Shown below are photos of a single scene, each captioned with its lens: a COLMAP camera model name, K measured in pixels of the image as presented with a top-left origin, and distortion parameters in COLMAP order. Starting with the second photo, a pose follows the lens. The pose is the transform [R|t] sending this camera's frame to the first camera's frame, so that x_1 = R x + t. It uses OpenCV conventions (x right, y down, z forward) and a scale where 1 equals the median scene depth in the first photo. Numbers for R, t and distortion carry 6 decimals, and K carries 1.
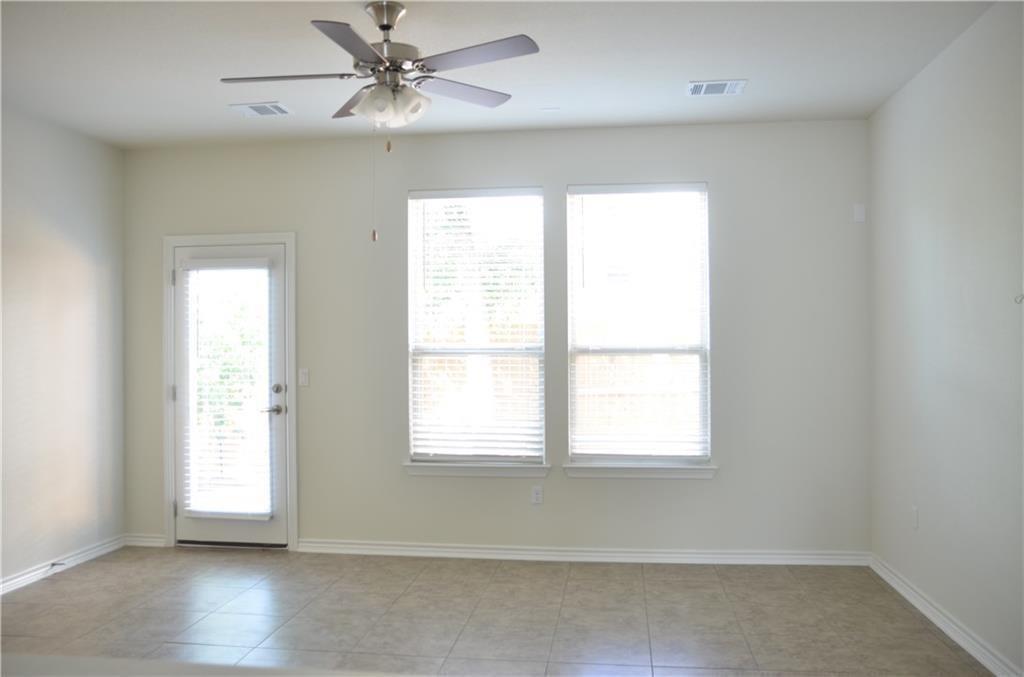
lens RADIAL K [[834.1, 0, 506.0], [0, 834.1, 360.3], [0, 0, 1]] dist [-0.059033, -0.009984]
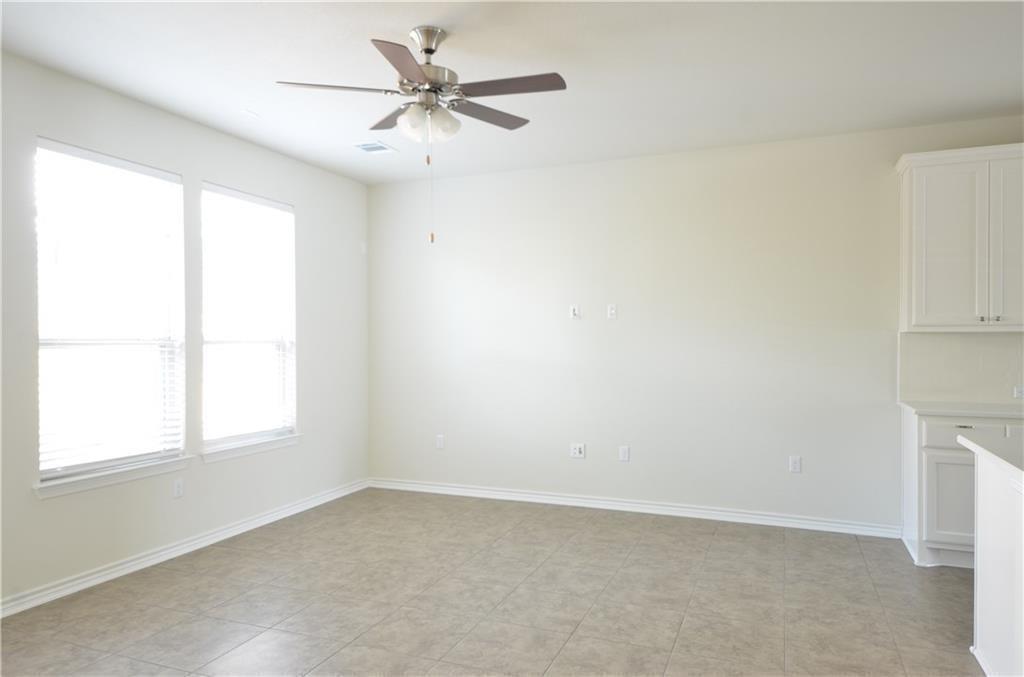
lens RADIAL K [[681.0, 0, 508.8], [0, 681.0, 344.5], [0, 0, 1]] dist [0.044235, -0.000274]
pose [[0.253522, -0.002298, 0.967327, -0.689536], [0.015284, 0.999882, -0.001631, -0.000009], [-0.967209, 0.015198, 0.253527, 0.440696]]
